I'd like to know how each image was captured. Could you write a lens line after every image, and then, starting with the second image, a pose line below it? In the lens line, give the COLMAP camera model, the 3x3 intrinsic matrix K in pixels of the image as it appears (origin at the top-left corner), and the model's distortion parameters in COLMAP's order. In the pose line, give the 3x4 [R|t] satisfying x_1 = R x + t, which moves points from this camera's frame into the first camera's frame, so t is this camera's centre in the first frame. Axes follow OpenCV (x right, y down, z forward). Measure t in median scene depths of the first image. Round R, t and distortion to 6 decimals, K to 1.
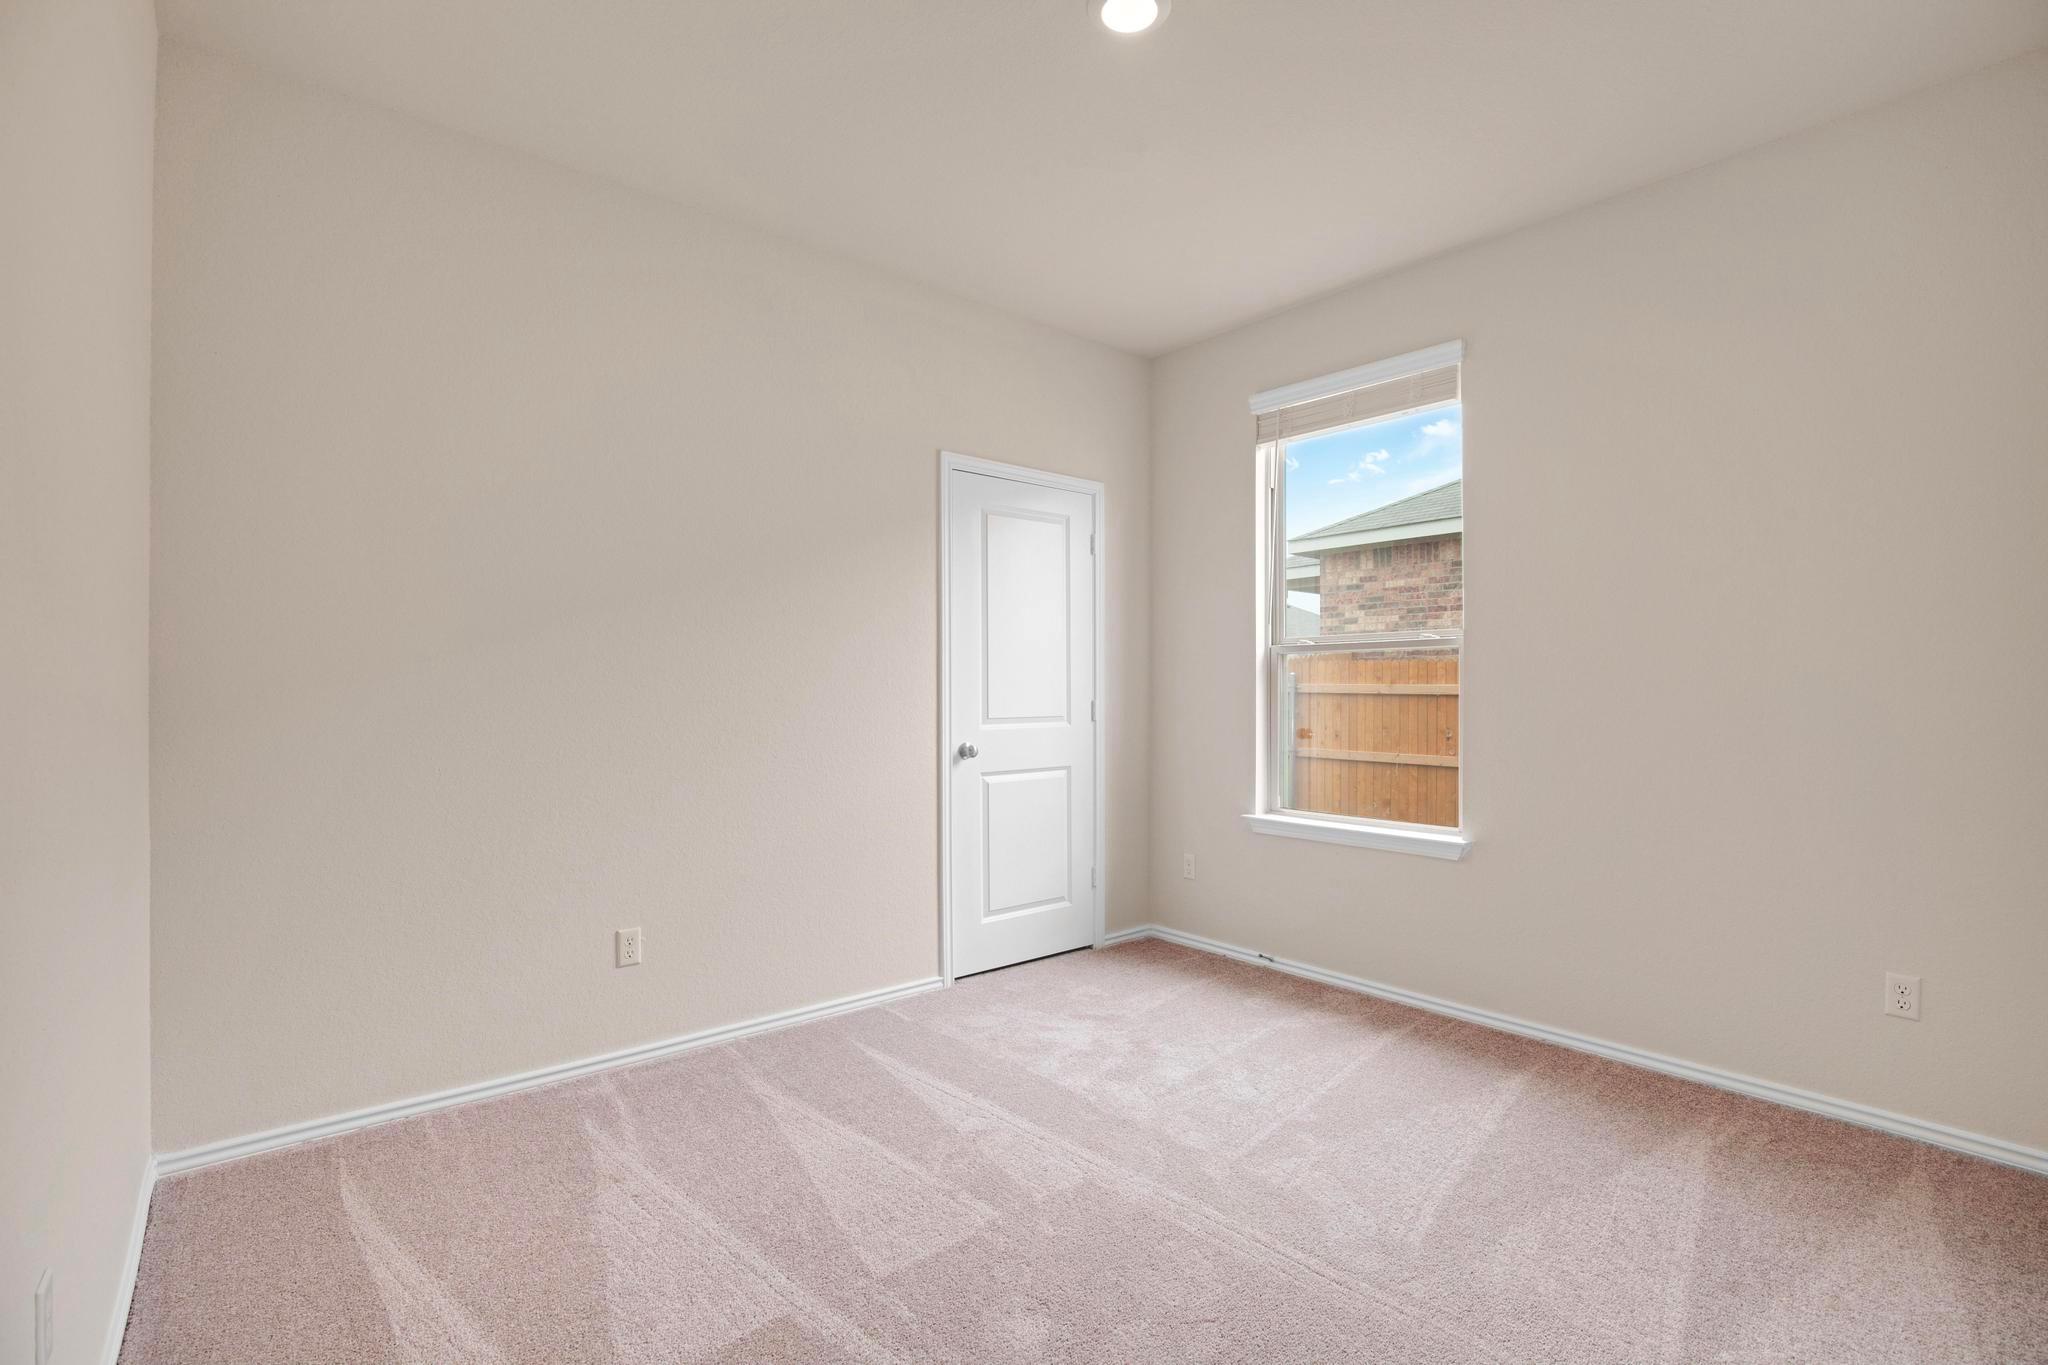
lens RADIAL K [[929.6, 0, 1030.9], [0, 929.6, 687.8], [0, 0, 1]] dist [-0.030461, 0.001169]
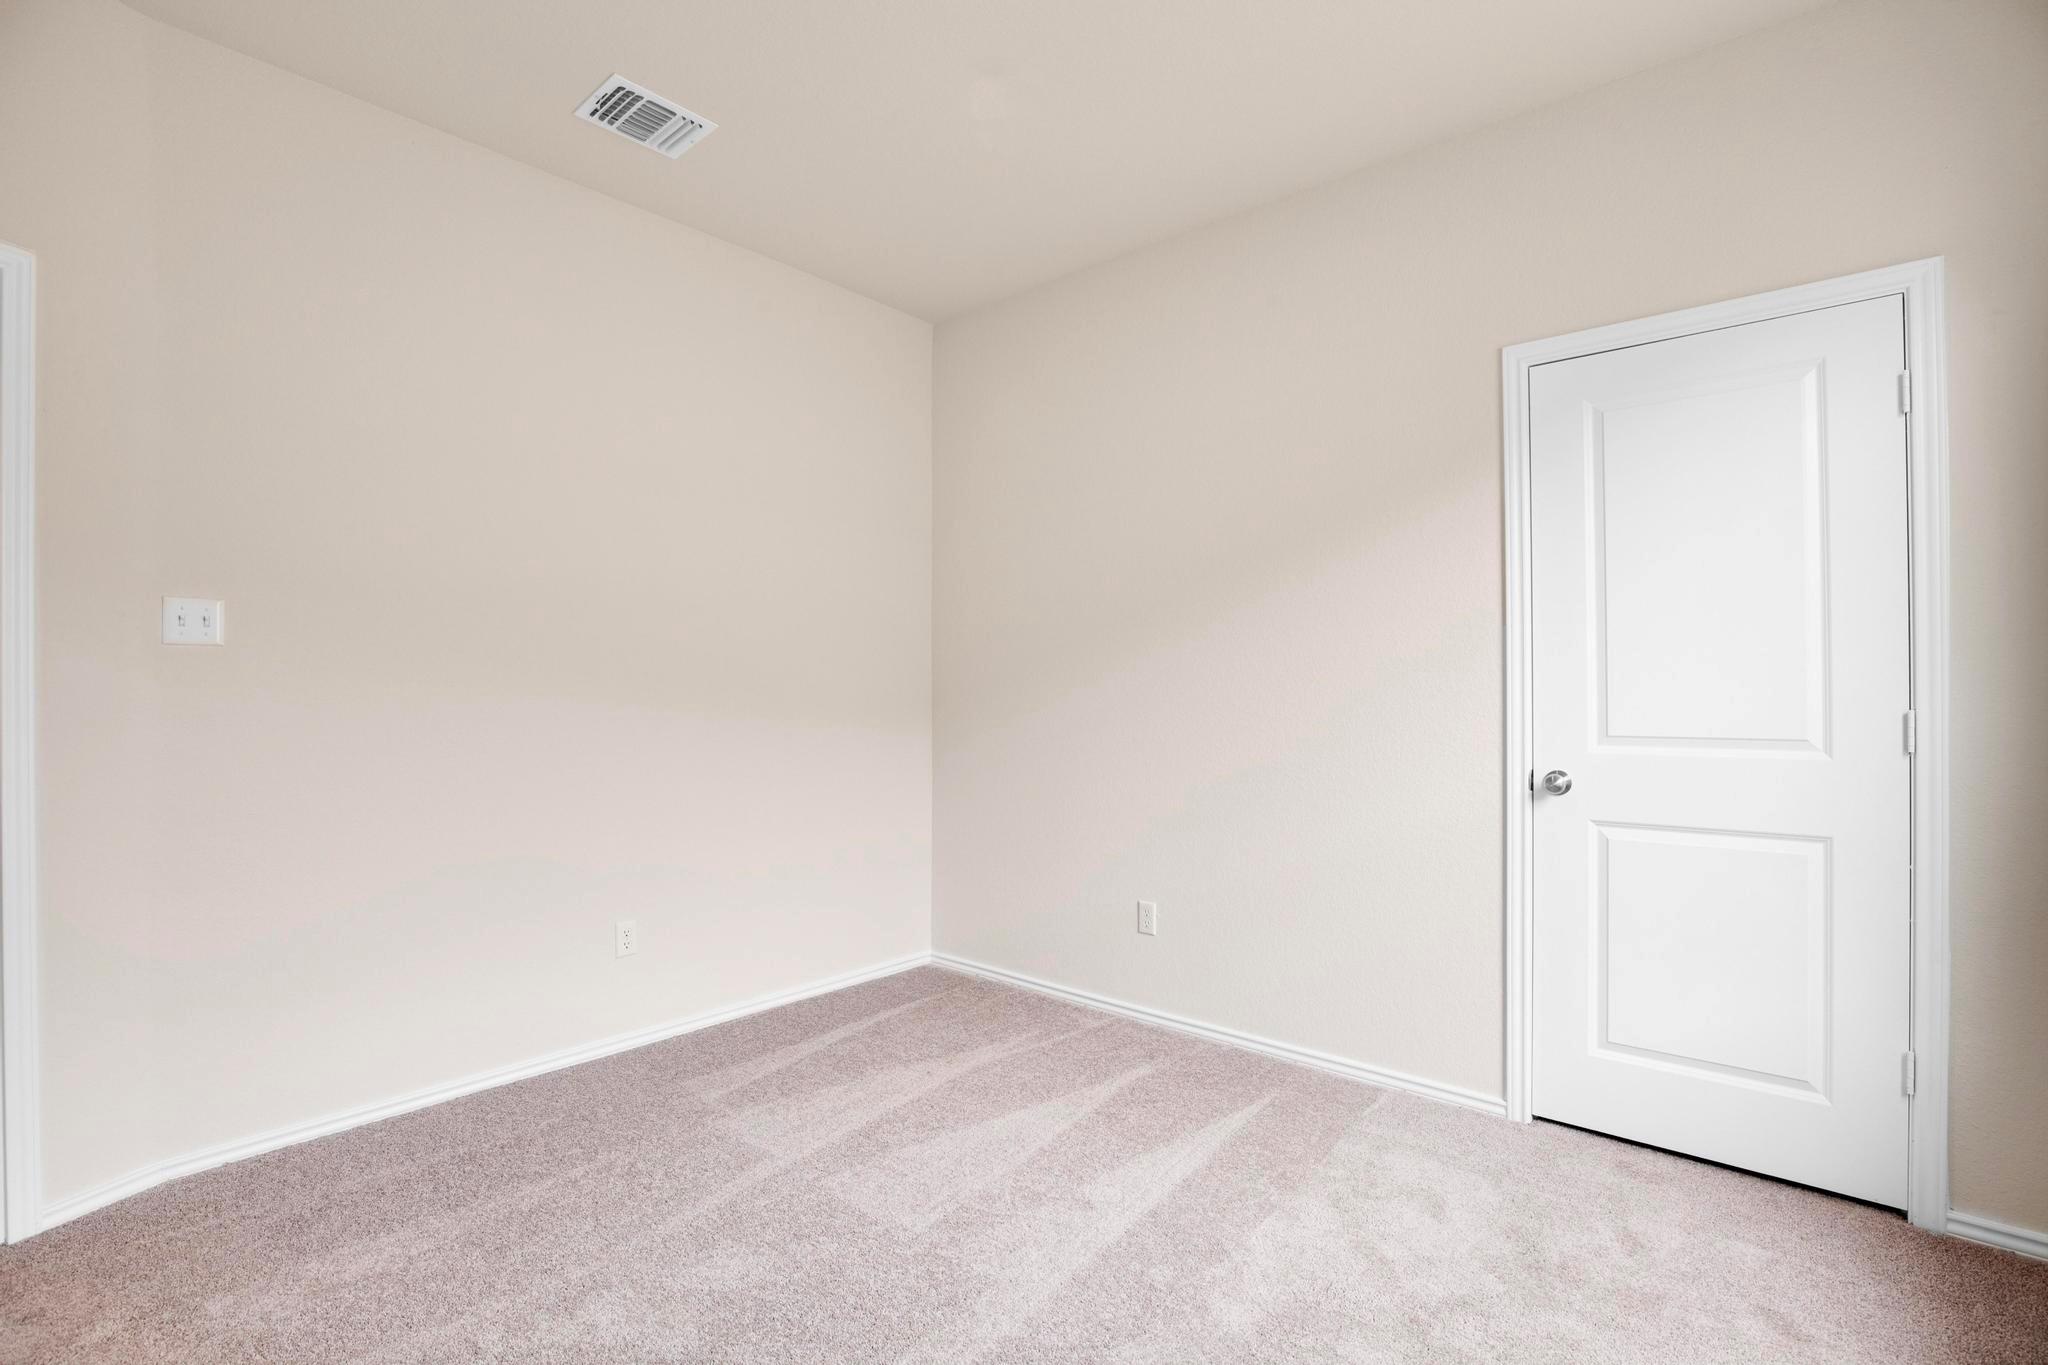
lens RADIAL K [[929.6, 0, 1030.9], [0, 929.6, 687.8], [0, 0, 1]] dist [-0.030461, 0.001169]
pose [[0.161290, 0.000578, -0.986907, 0.637137], [0.003787, 0.999992, 0.001205, -0.003085], [0.986900, -0.003932, 0.161287, 0.647653]]
